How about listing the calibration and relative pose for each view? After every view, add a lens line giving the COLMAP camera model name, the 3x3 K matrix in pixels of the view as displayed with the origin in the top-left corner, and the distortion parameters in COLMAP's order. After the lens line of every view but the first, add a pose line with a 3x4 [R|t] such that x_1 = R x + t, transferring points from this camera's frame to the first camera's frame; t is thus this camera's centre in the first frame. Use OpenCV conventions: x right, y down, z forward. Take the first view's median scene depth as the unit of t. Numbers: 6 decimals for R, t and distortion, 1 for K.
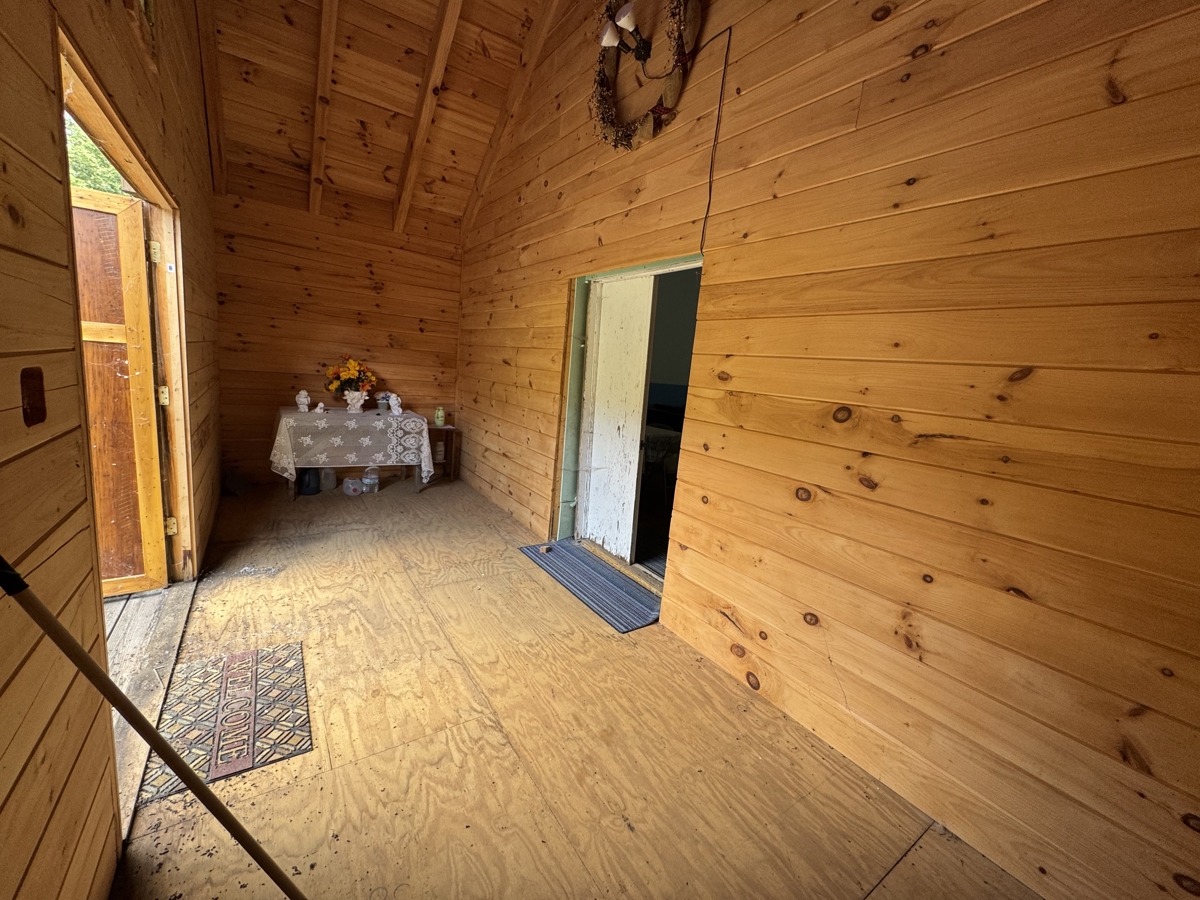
lens RADIAL K [[479.3, 0, 600.4], [0, 479.3, 447.7], [0, 0, 1]] dist [-0.003273, 0.001077]
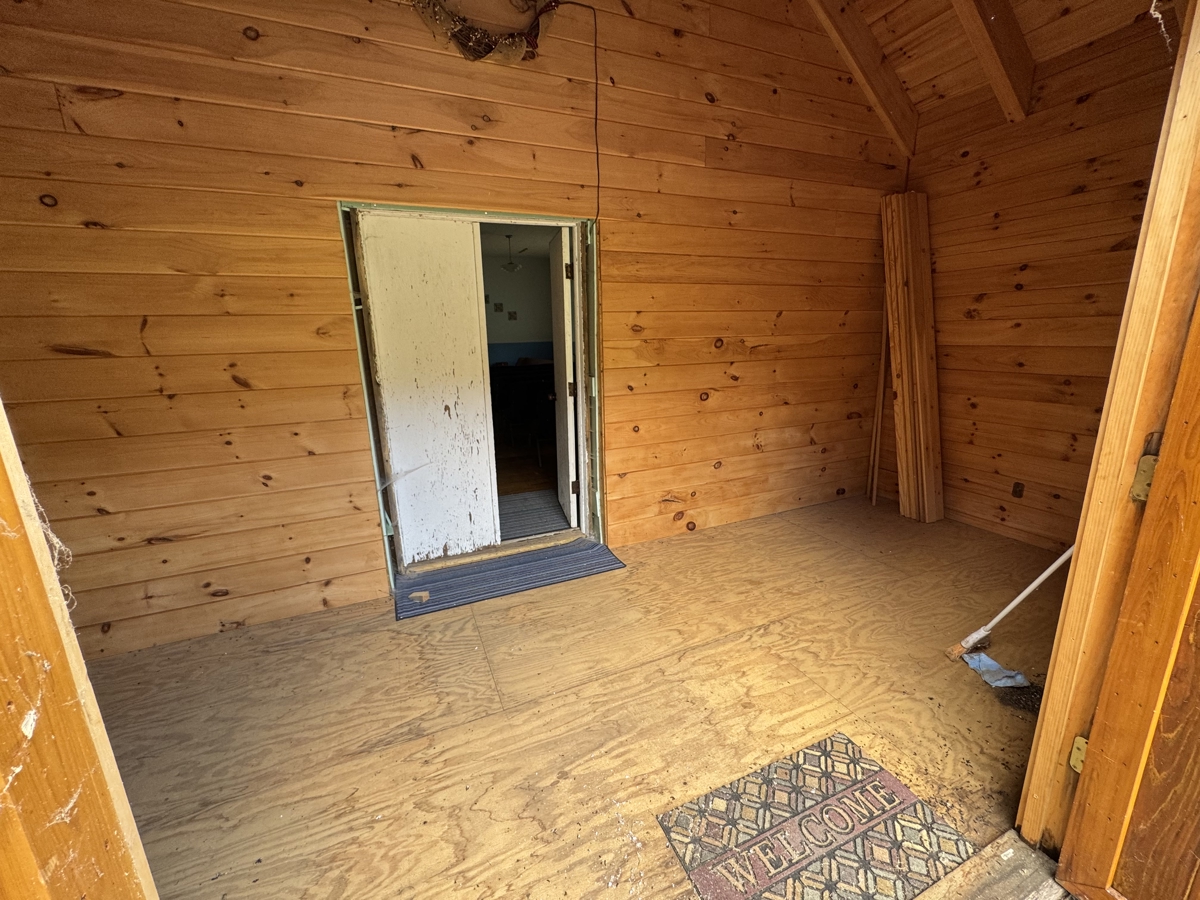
lens RADIAL K [[479.3, 0, 599.9], [0, 479.3, 446.6], [0, 0, 1]] dist [-0.003273, 0.001077]
pose [[0.188675, -0.315919, 0.929837, -1.033648], [0.202128, 0.939062, 0.278039, -0.228120], [-0.961013, 0.135487, 0.241033, 0.831194]]
